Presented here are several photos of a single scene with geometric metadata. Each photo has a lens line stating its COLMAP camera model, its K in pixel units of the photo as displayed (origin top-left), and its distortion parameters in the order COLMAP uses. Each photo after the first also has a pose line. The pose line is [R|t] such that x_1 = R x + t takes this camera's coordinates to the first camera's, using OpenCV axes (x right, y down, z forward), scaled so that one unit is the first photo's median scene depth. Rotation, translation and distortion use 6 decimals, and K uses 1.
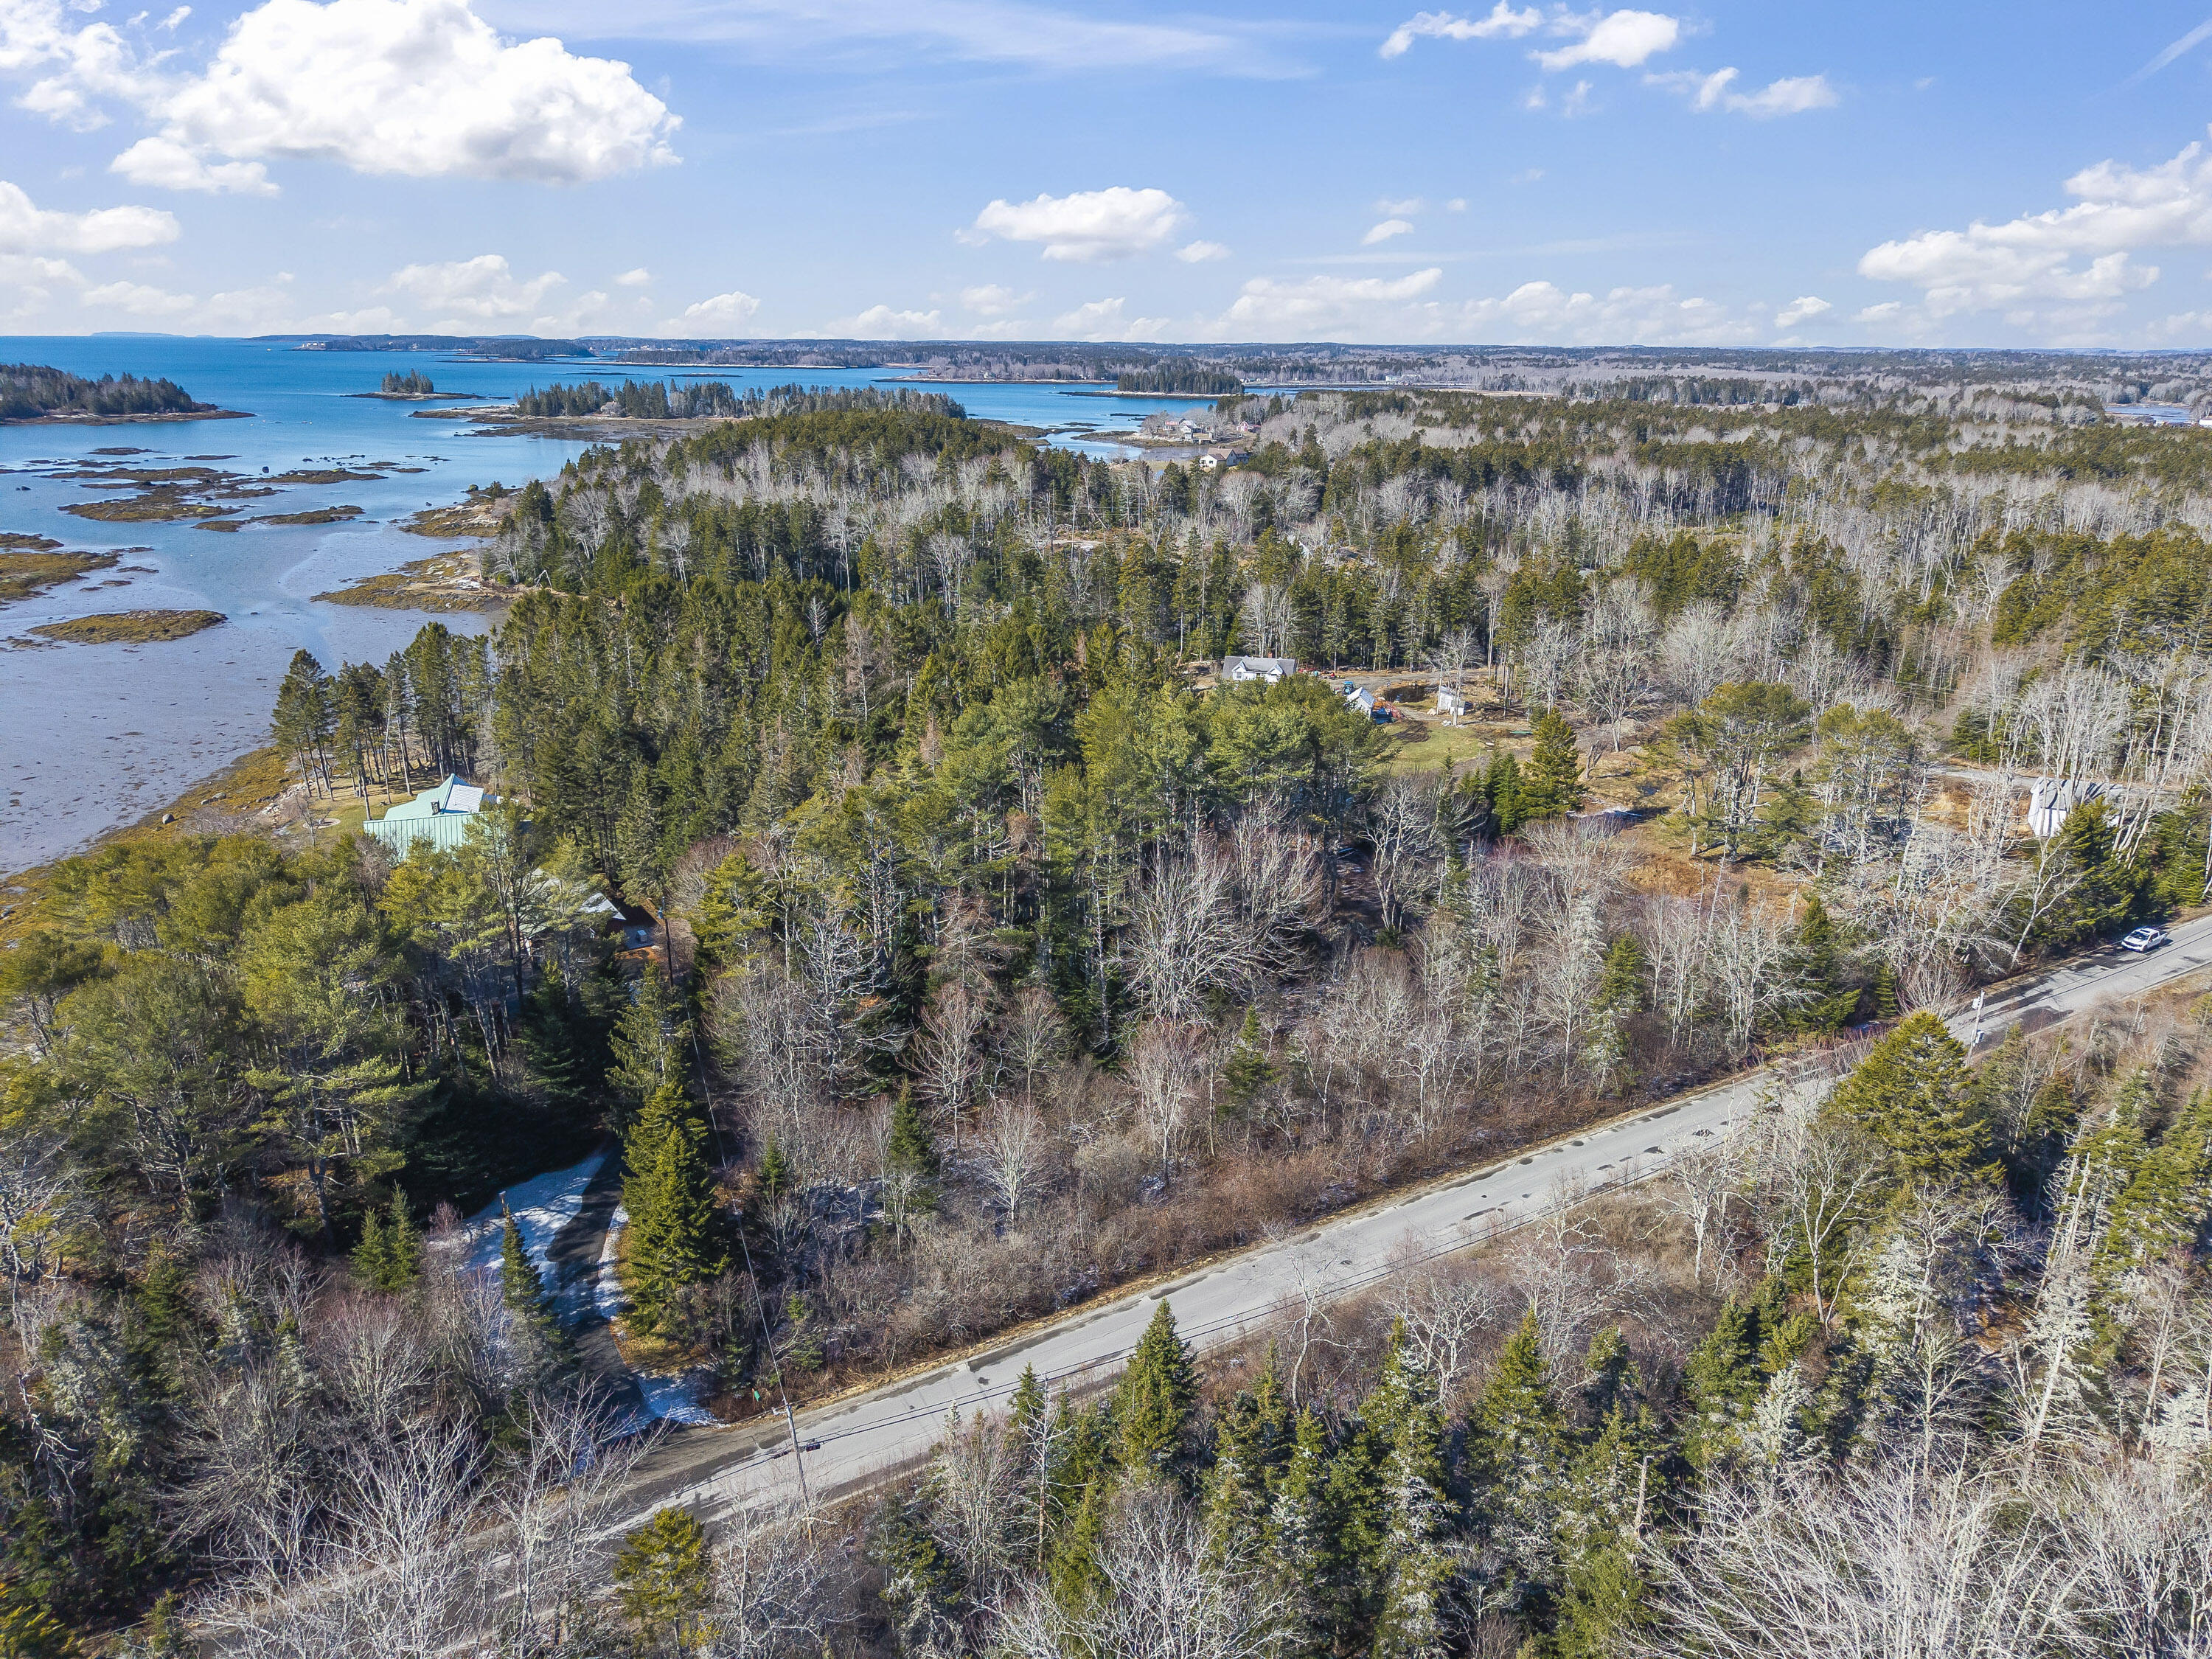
lens RADIAL K [[1481.9, 0, 1113.1], [0, 1481.9, 842.4], [0, 0, 1]] dist [0.026591, -0.019271]
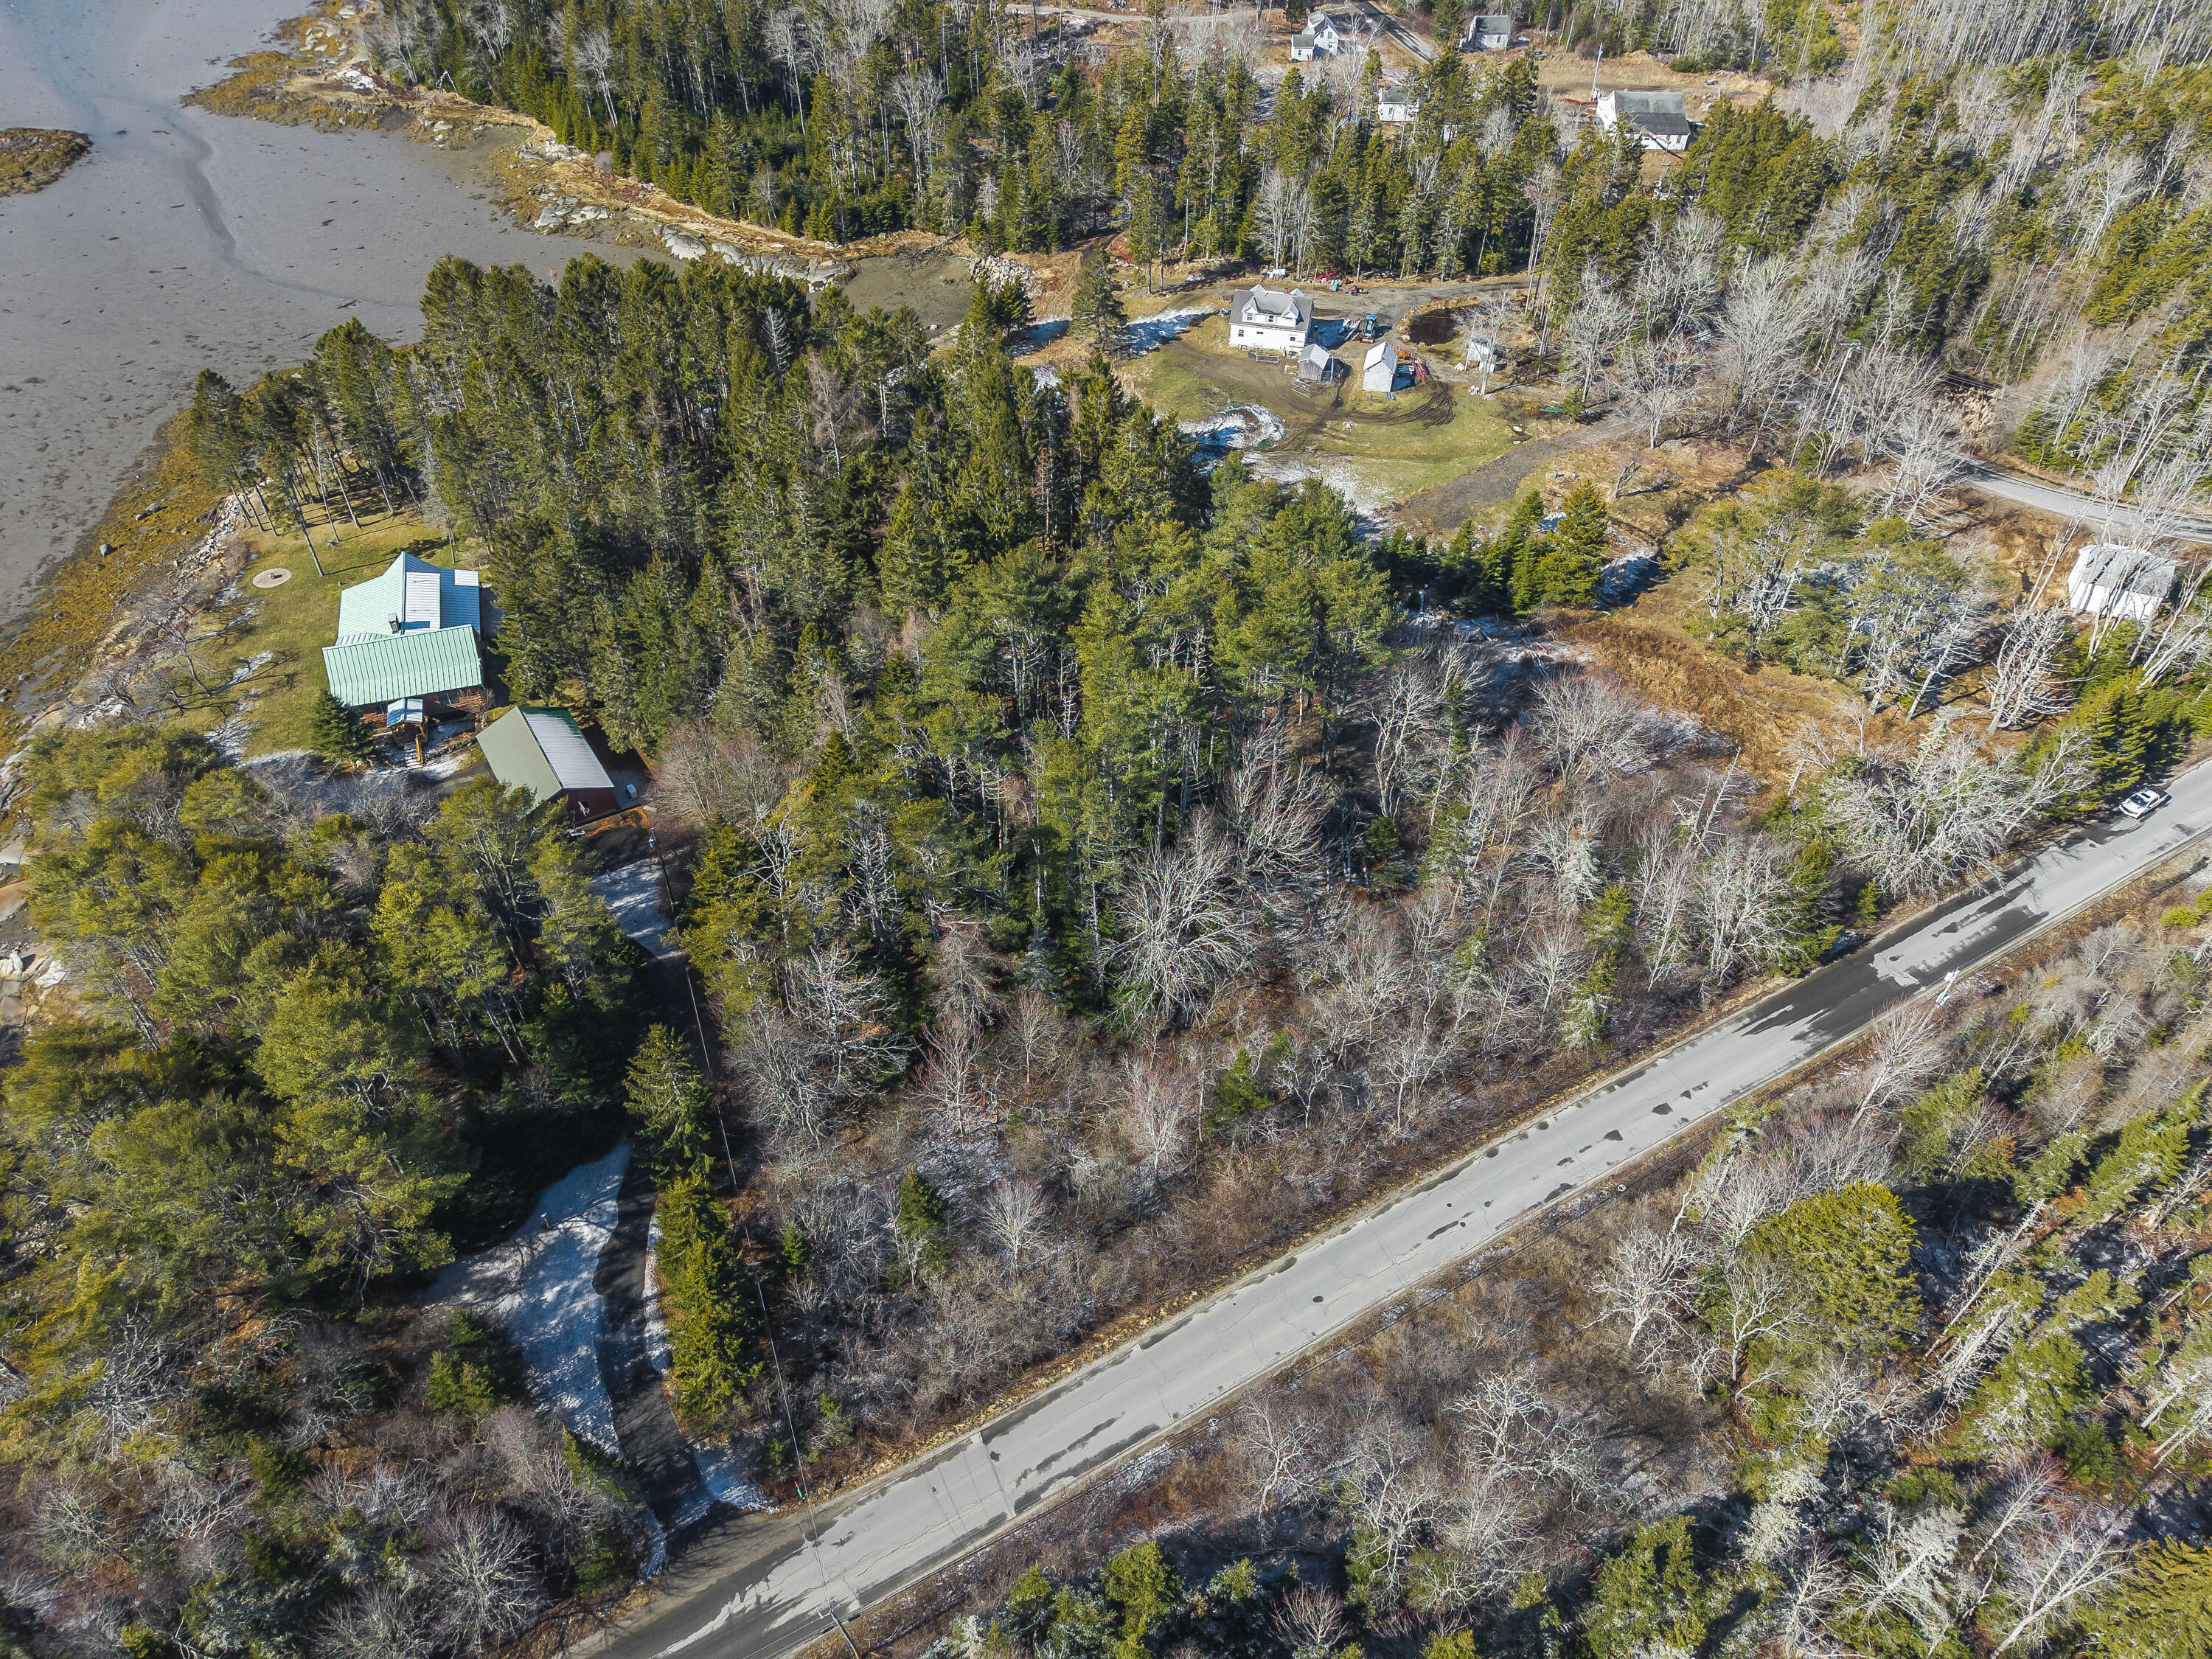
lens RADIAL K [[1481.9, 0, 1113.1], [0, 1481.9, 842.4], [0, 0, 1]] dist [0.026591, -0.019271]
pose [[0.999975, 0.004138, 0.005760, -0.003144], [-0.006114, 0.914515, 0.404505, -0.396495], [-0.003594, -0.404530, 0.914518, 0.102405]]
